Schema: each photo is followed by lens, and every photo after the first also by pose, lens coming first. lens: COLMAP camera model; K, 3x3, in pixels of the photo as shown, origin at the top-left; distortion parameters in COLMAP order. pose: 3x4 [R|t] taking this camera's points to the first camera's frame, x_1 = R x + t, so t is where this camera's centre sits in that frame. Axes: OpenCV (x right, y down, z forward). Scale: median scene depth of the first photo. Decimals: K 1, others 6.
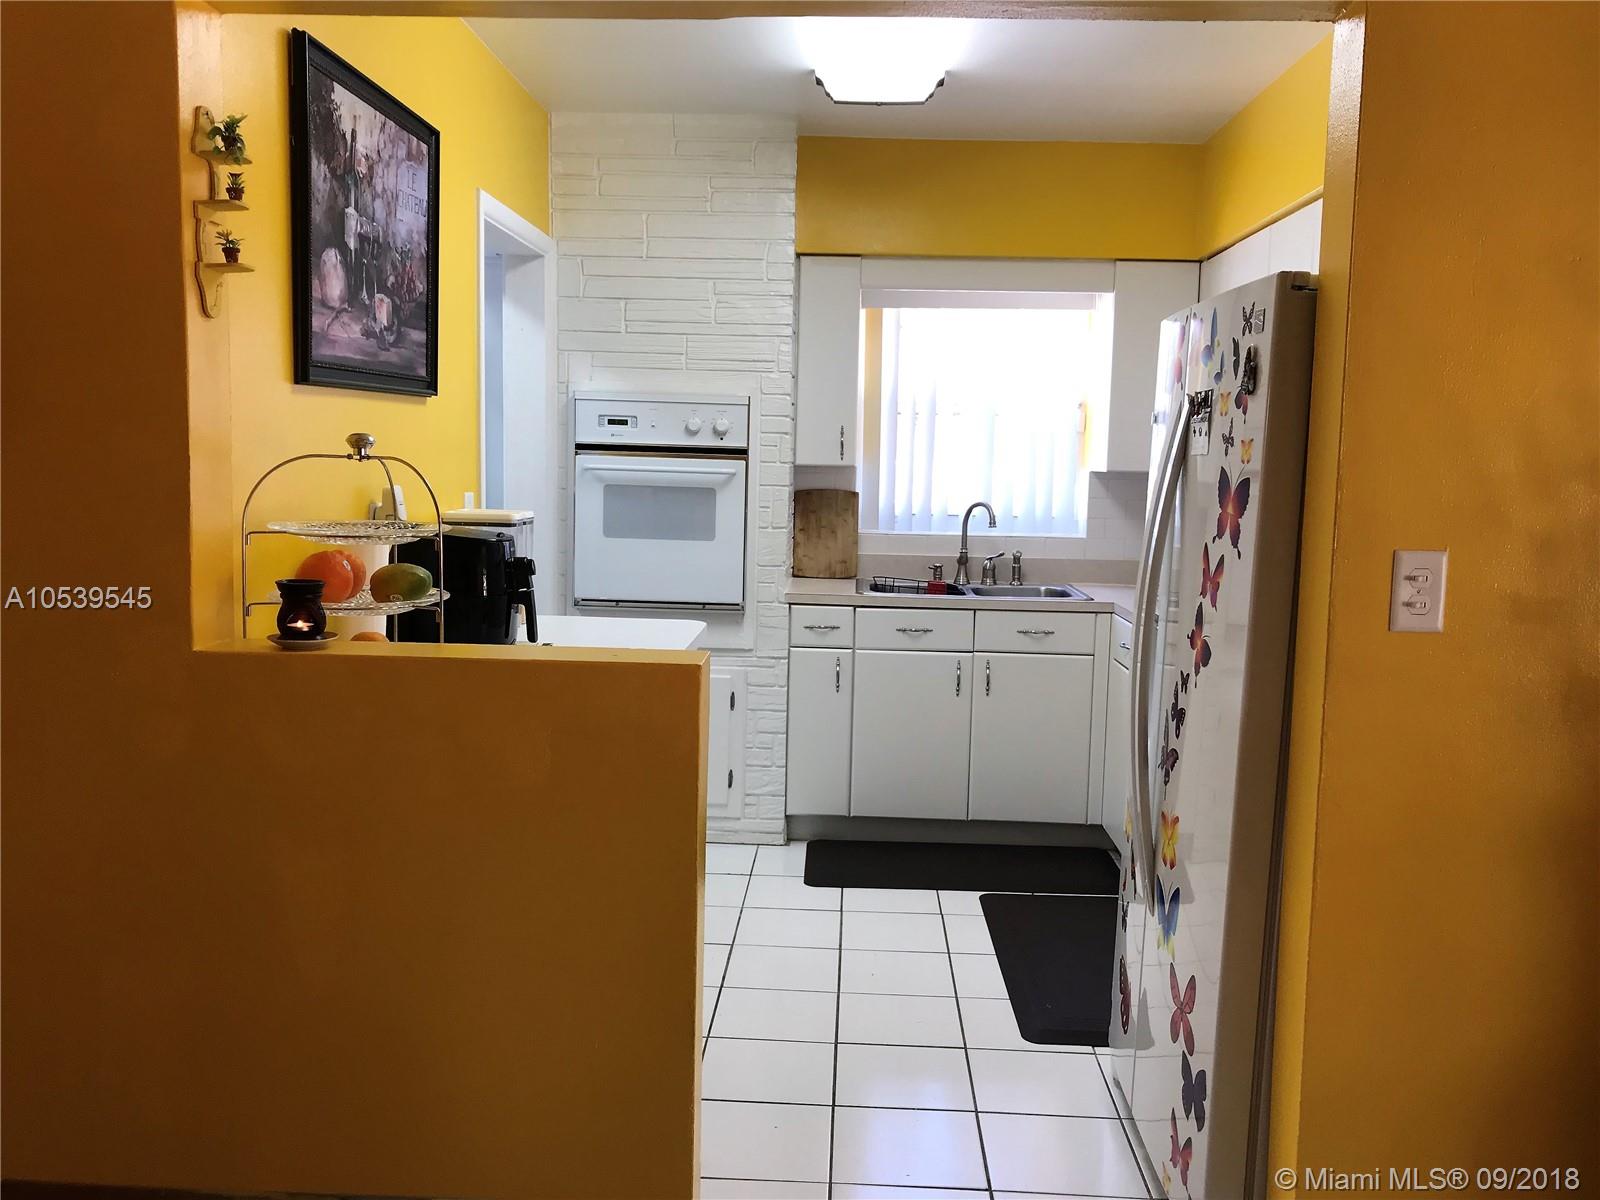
lens RADIAL K [[1340.7, 0, 800.4], [0, 1340.7, 599.9], [0, 0, 1]] dist [0.055988, -0.073069]
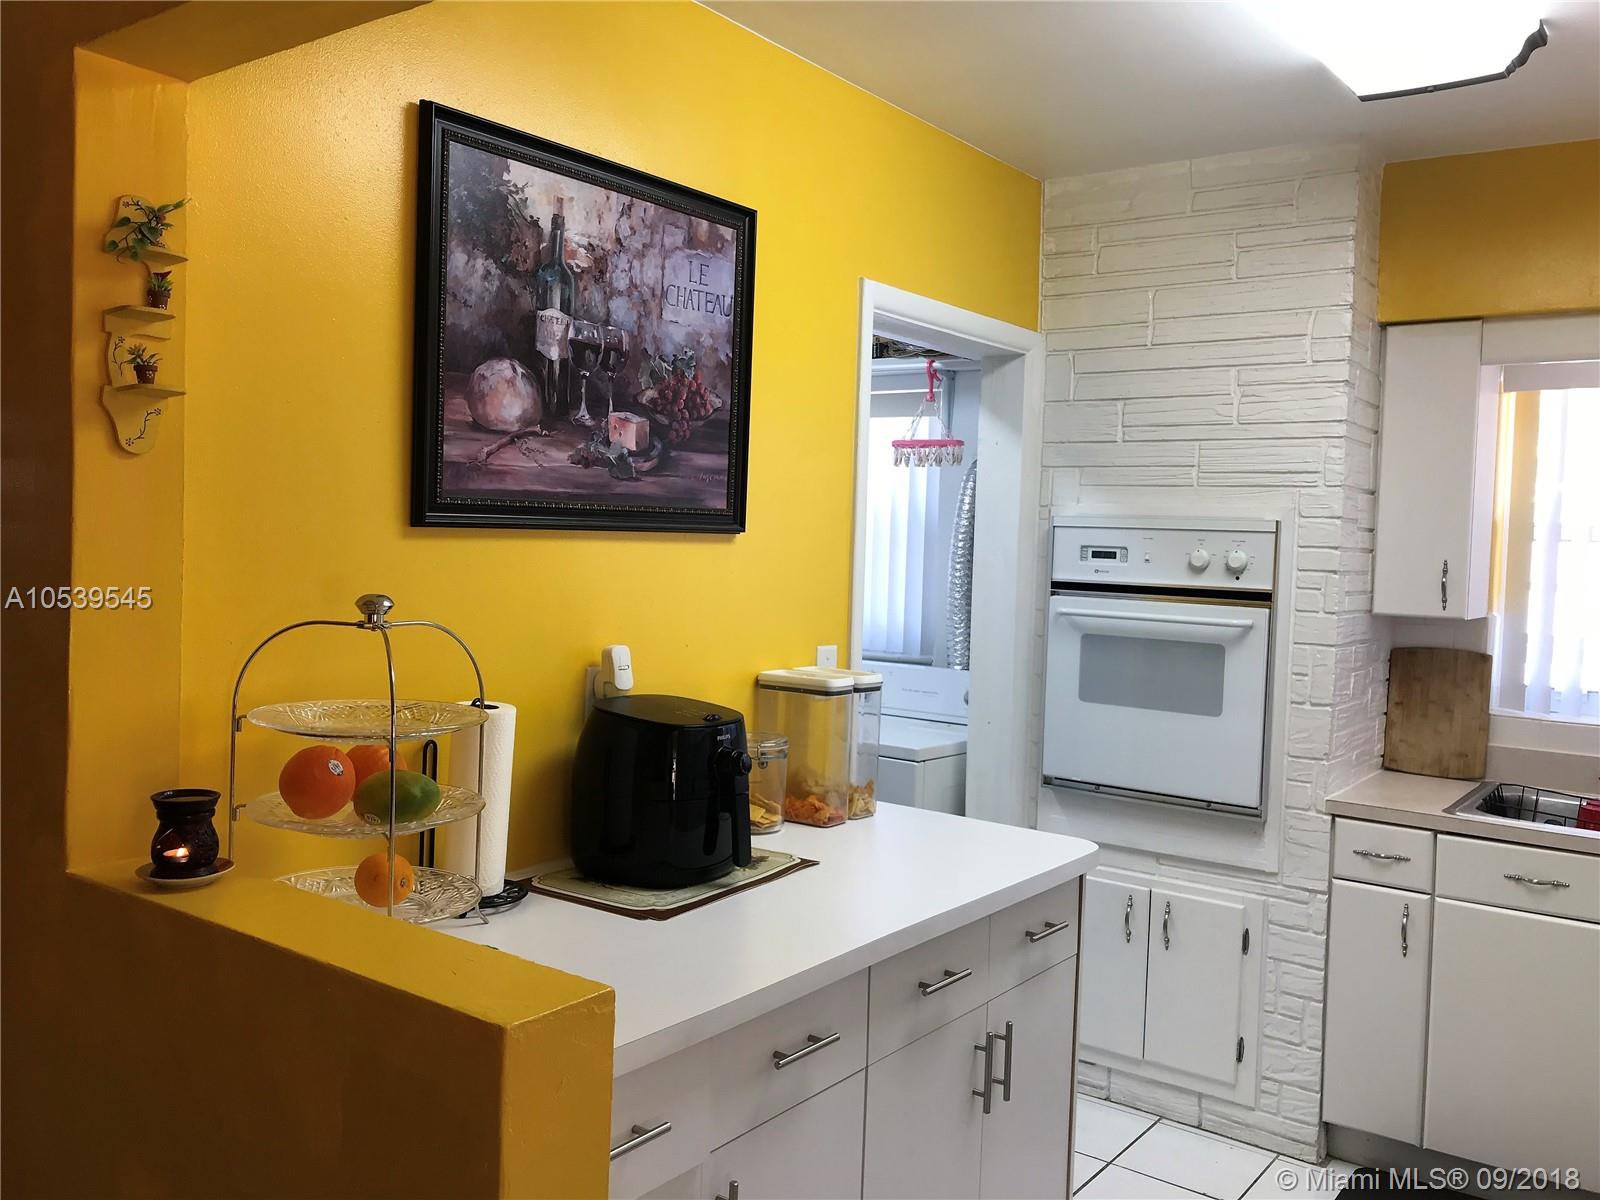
lens RADIAL K [[1340.7, 0, 809.7], [0, 1340.7, 590.8], [0, 0, 1]] dist [0.055988, -0.073069]
pose [[0.832648, 0.025971, -0.553193, 0.155087], [-0.073665, 0.995217, -0.064154, -0.049295], [0.548881, 0.094169, 0.830579, 0.260859]]
